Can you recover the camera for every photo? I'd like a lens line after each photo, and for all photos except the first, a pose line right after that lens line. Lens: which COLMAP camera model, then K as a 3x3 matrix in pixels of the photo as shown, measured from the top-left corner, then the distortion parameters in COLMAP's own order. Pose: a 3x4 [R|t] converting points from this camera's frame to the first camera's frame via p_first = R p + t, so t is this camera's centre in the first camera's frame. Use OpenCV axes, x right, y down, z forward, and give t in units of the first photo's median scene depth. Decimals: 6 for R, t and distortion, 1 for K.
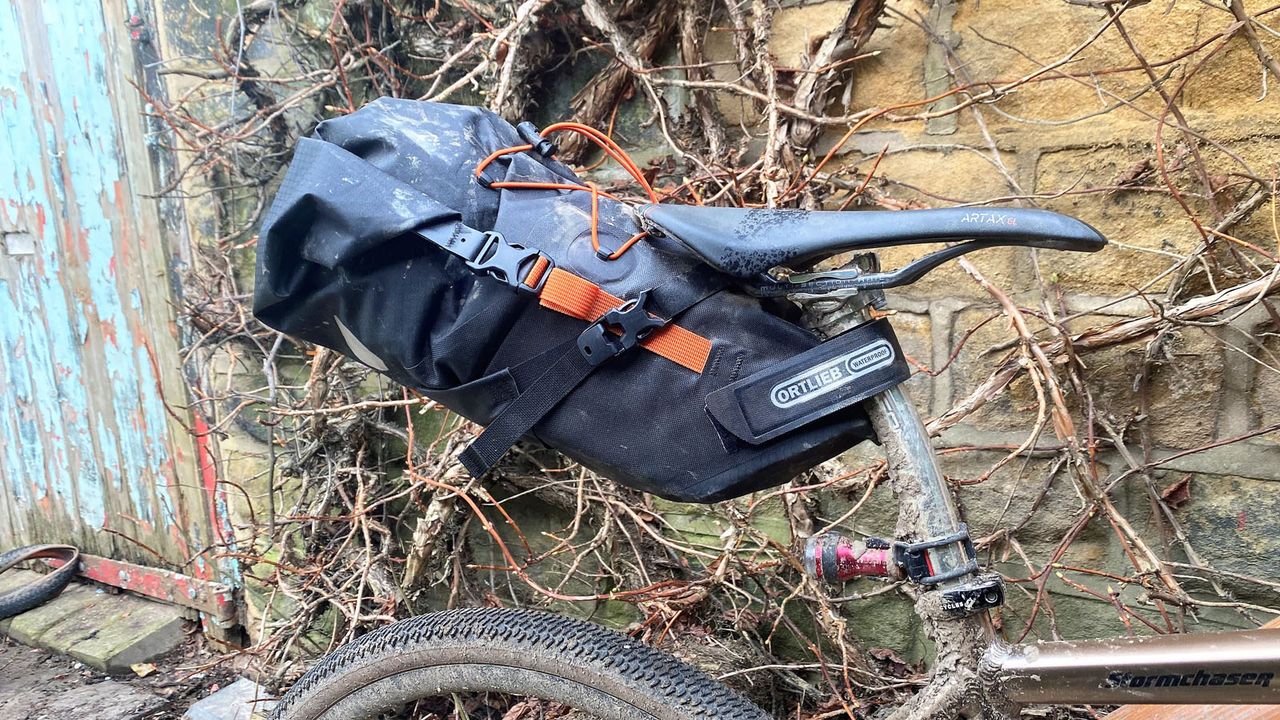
lens RADIAL K [[984.2, 0, 632.5], [0, 984.2, 346.8], [0, 0, 1]] dist [0.021219, -0.037661]
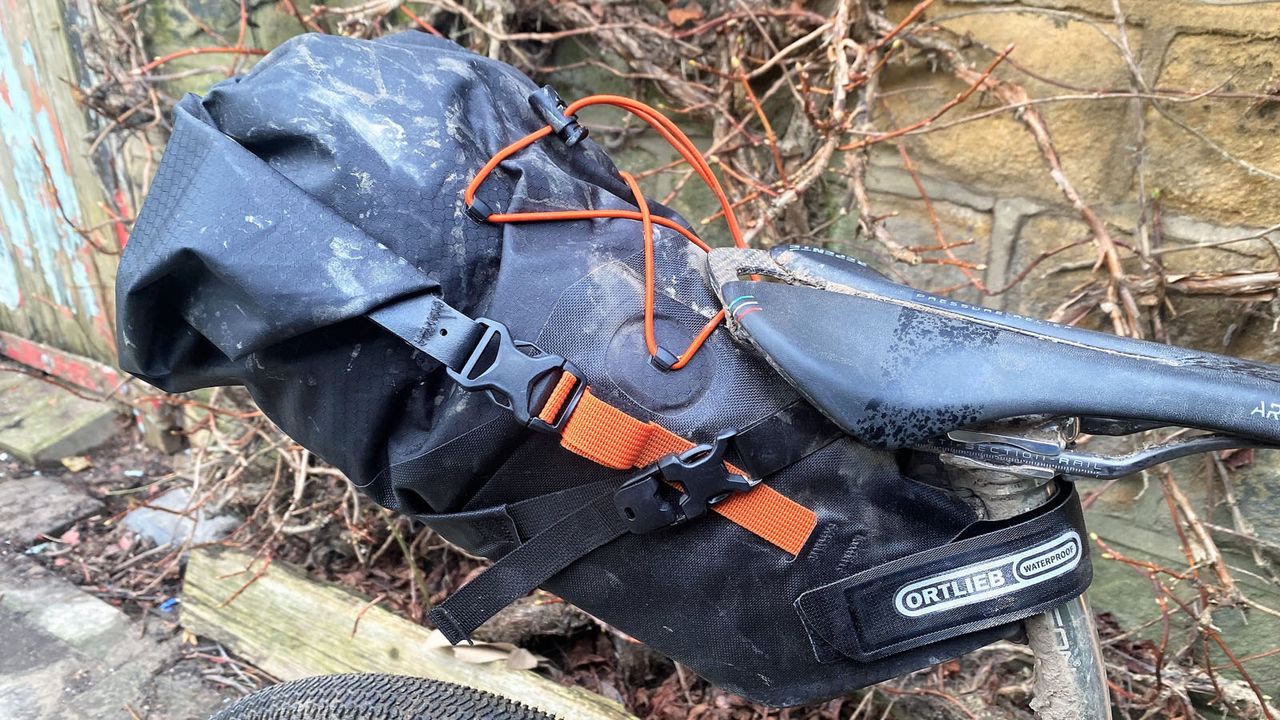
lens RADIAL K [[984.2, 0, 635.0], [0, 984.2, 362.7], [0, 0, 1]] dist [0.021219, -0.037661]
pose [[0.996325, 0.063893, 0.057039, -0.048970], [-0.077623, 0.955073, 0.286025, -0.160132], [-0.036201, -0.289401, 0.956523, 0.224615]]
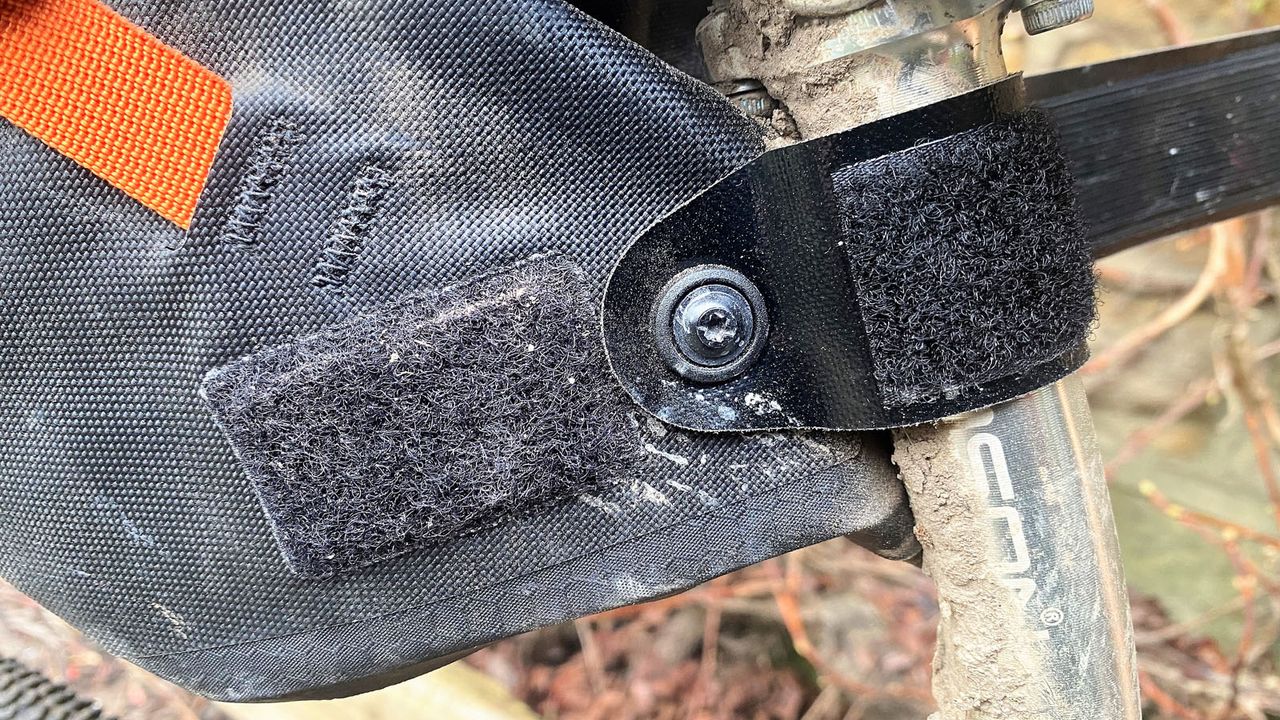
lens RADIAL K [[1054.4, 0, 647.7], [0, 1054.4, 350.6], [0, 0, 1]] dist [-0.013771, -0.005797]
pose [[0.992412, 0.115037, 0.043426, 0.091926], [-0.122828, 0.943876, 0.306613, -0.017779], [-0.005716, -0.309620, 0.950843, 0.436212]]
